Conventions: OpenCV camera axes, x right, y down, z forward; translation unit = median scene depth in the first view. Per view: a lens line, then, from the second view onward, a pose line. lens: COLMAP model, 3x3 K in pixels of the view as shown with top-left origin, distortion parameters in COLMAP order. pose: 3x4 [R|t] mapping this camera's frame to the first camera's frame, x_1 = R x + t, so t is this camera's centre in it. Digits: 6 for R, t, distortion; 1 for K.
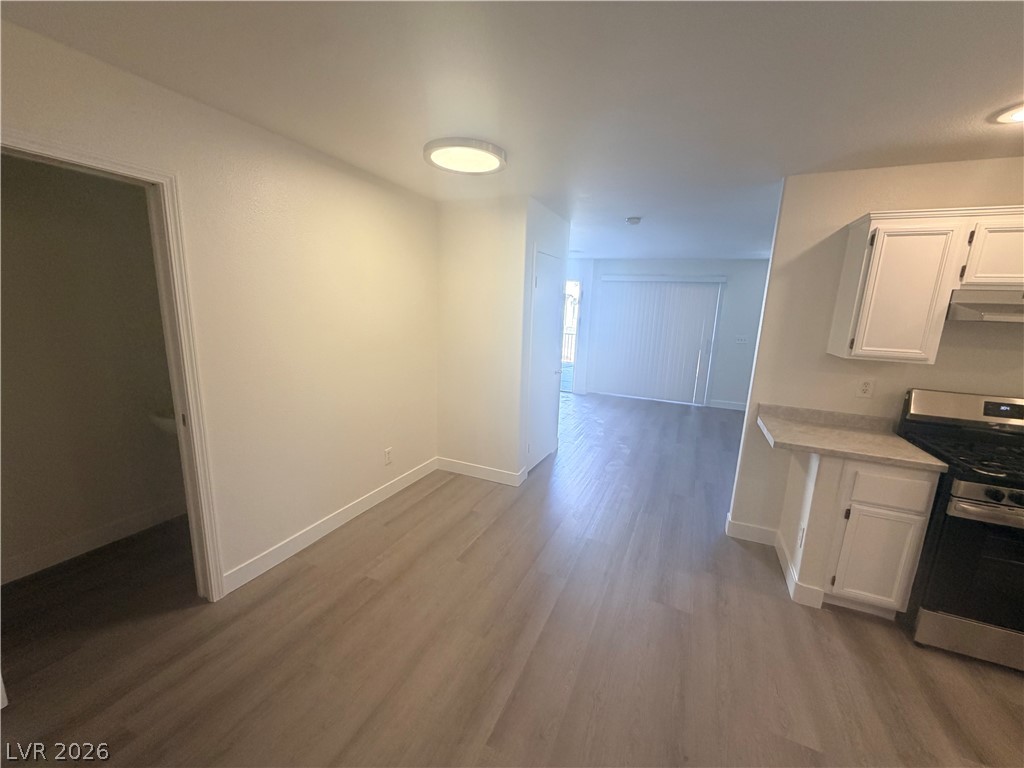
lens RADIAL K [[407.1, 0, 509.1], [0, 407.1, 383.3], [0, 0, 1]] dist [-0.000178, 0.000091]
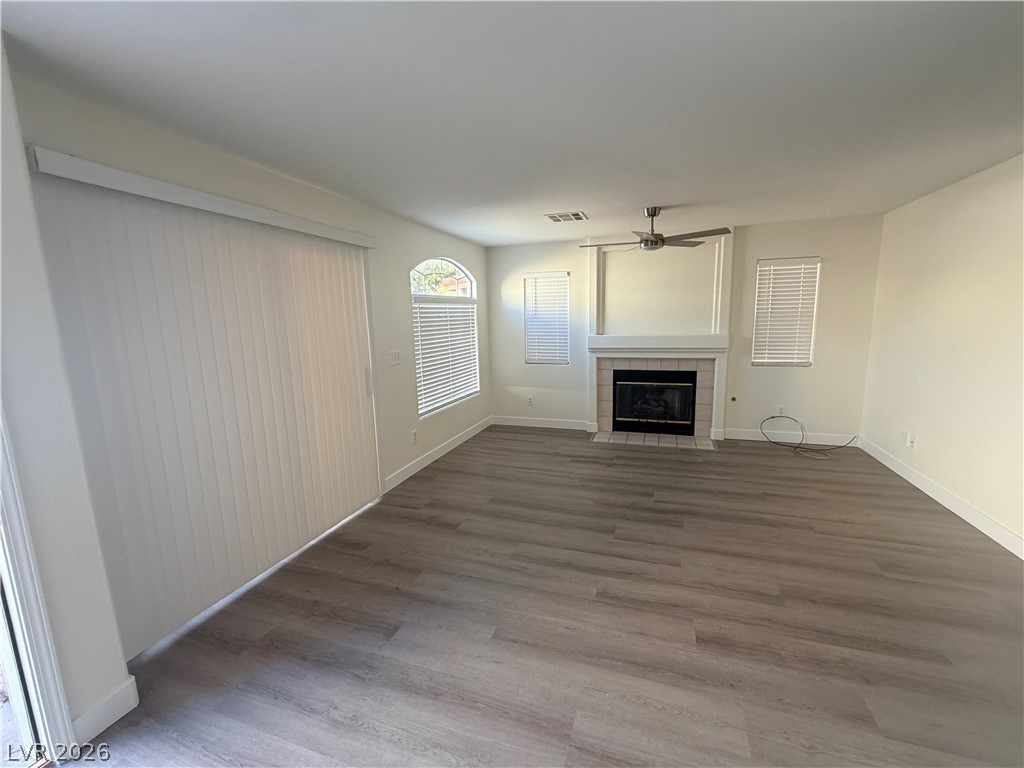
lens RADIAL K [[433.6, 0, 512.0], [0, 433.6, 384.0], [0, 0, 1]] dist [-0.000321, 0.000160]
pose [[-0.096395, -0.191186, 0.976809, -0.031891], [0.200086, 0.957624, 0.207176, -0.156113], [-0.975025, 0.215416, -0.054056, 0.843632]]
